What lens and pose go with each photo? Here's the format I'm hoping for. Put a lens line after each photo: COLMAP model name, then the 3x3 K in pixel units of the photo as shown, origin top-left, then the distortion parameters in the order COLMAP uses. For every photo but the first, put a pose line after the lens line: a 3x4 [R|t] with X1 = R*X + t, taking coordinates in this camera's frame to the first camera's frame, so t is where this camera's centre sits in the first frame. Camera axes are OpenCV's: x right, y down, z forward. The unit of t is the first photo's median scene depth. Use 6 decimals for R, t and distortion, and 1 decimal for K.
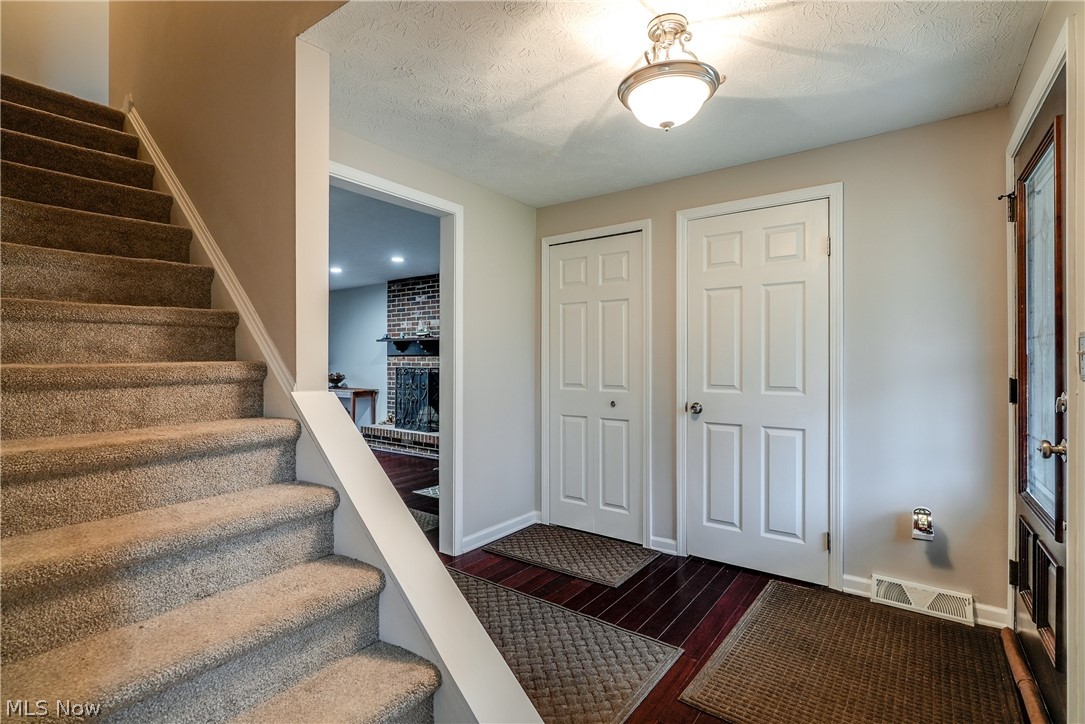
lens RADIAL K [[509.9, 0, 534.3], [0, 509.9, 364.6], [0, 0, 1]] dist [-0.003795, -0.000033]
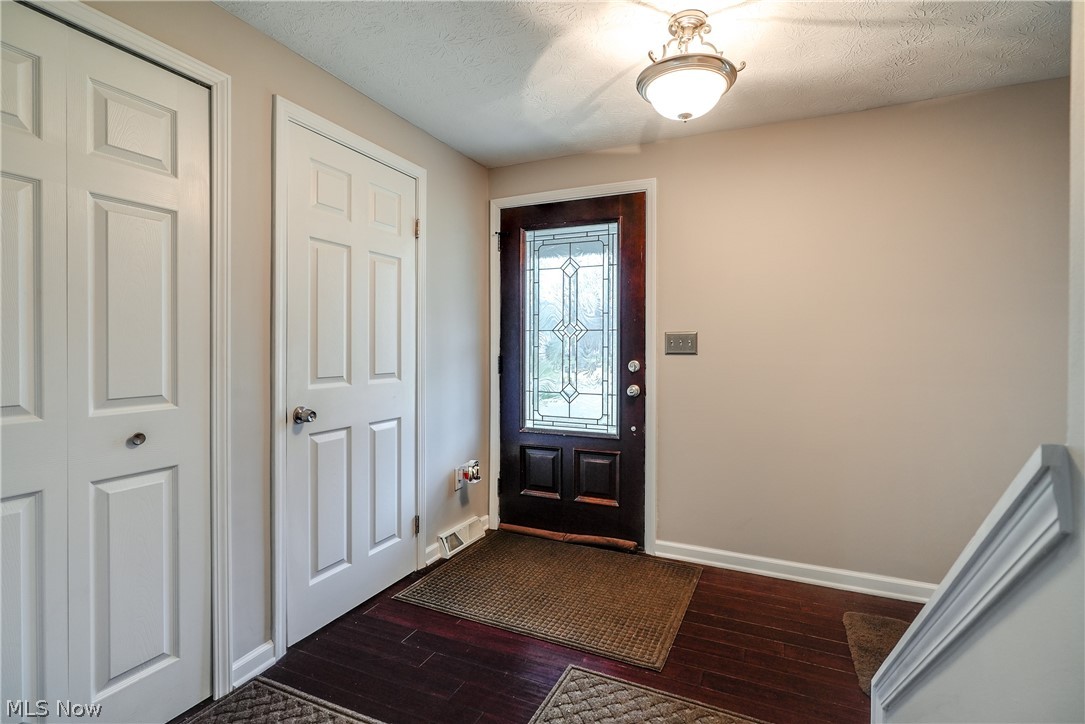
lens RADIAL K [[509.9, 0, 542.5], [0, 509.9, 354.4], [0, 0, 1]] dist [-0.003795, -0.000033]
pose [[-0.206475, -0.018759, 0.978272, -0.256886], [-0.002680, 0.999823, 0.018607, -0.004016], [-0.978448, 0.001220, -0.206488, 0.554500]]
